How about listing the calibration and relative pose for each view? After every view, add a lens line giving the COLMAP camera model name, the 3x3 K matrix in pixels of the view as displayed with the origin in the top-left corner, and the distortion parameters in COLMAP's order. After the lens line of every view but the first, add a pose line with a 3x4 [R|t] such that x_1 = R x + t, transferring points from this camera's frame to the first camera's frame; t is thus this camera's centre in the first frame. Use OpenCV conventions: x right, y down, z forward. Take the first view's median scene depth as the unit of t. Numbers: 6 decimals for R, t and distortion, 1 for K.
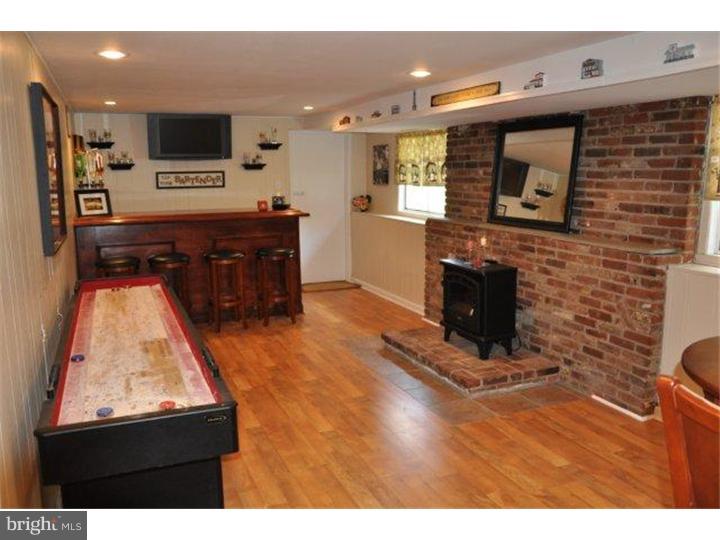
lens RADIAL K [[615.6, 0, 360.0], [0, 615.6, 270.0], [0, 0, 1]] dist [-0.011811, 0.001148]
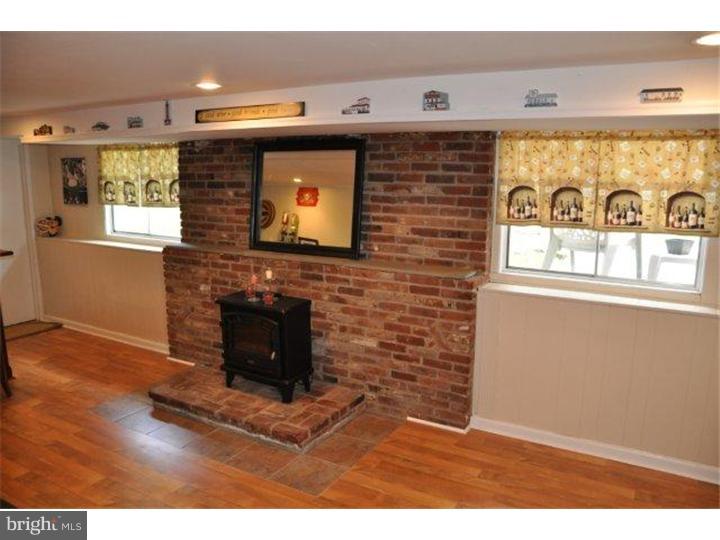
lens RADIAL K [[581.7, 0, 361.1], [0, 581.7, 279.7], [0, 0, 1]] dist [-0.191752, 0.248305]
pose [[0.803720, -0.115420, 0.583706, -0.200096], [0.094452, 0.993315, 0.066362, -0.087690], [-0.587463, 0.001795, 0.809249, 0.251998]]
